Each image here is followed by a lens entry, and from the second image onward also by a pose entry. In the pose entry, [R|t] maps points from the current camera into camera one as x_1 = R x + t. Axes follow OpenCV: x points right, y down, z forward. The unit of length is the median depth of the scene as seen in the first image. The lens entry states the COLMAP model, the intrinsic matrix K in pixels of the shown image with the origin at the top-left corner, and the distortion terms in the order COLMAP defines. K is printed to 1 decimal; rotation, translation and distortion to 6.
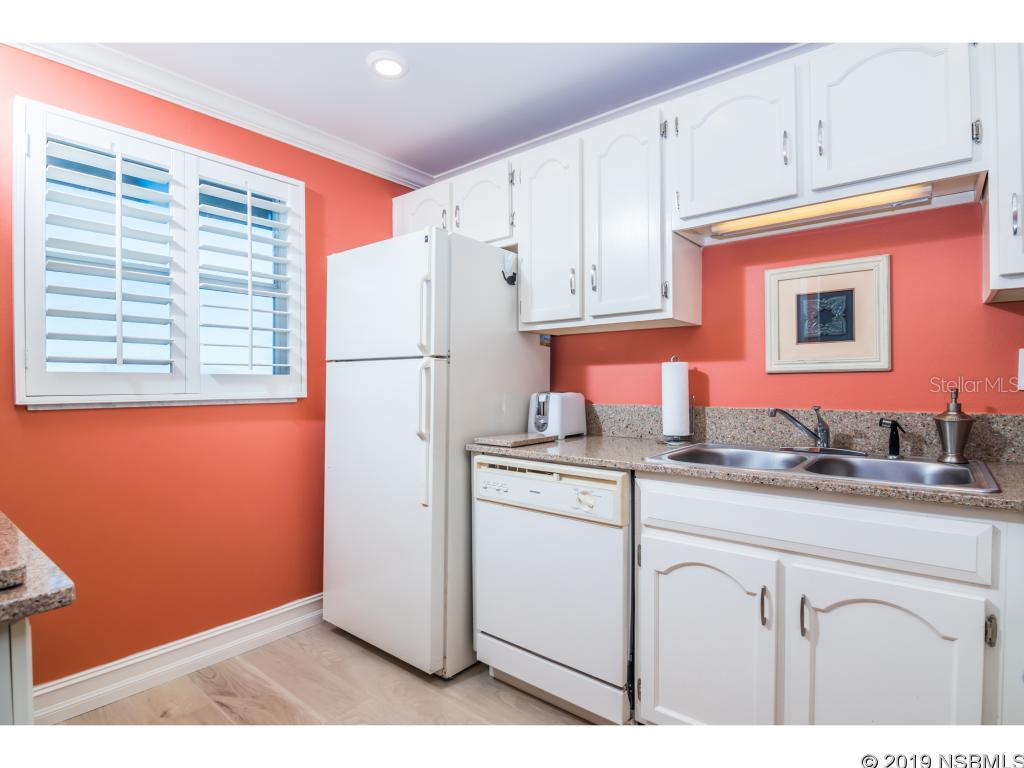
lens RADIAL K [[522.6, 0, 509.3], [0, 522.6, 390.5], [0, 0, 1]] dist [-0.014746, -0.006822]
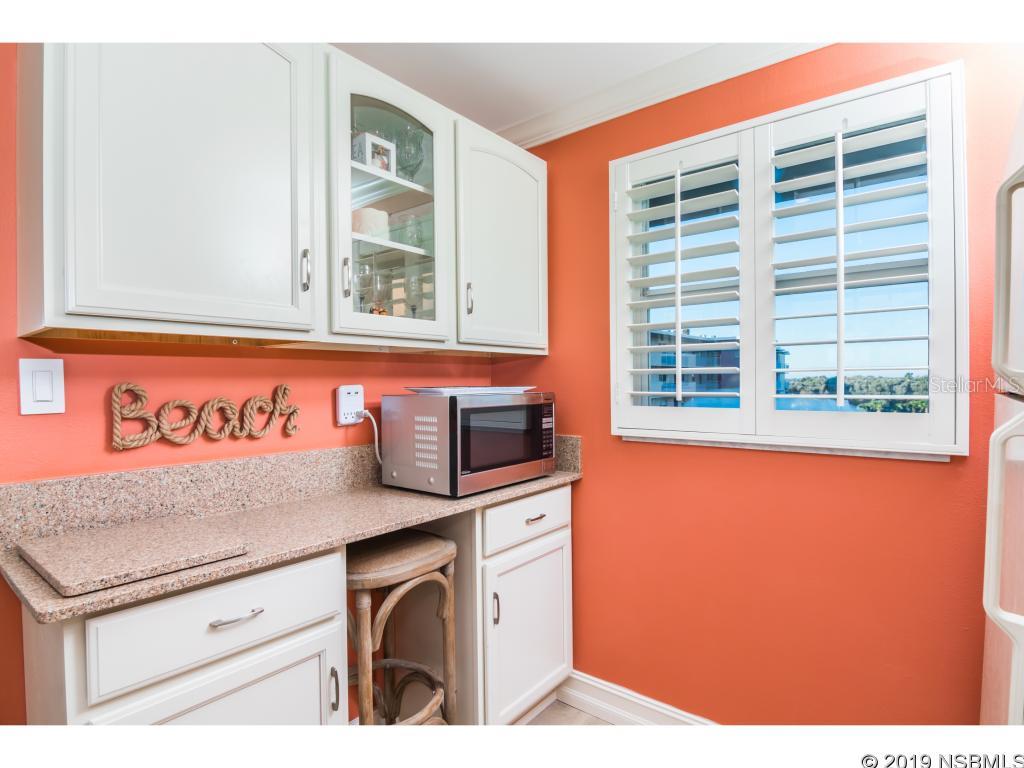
lens RADIAL K [[522.6, 0, 509.3], [0, 522.6, 390.5], [0, 0, 1]] dist [-0.014746, -0.006822]
pose [[0.018943, 0.014600, -0.999714, 0.163125], [-0.006495, 0.999874, 0.014479, -0.074128], [0.999799, 0.006219, 0.019036, 0.644144]]
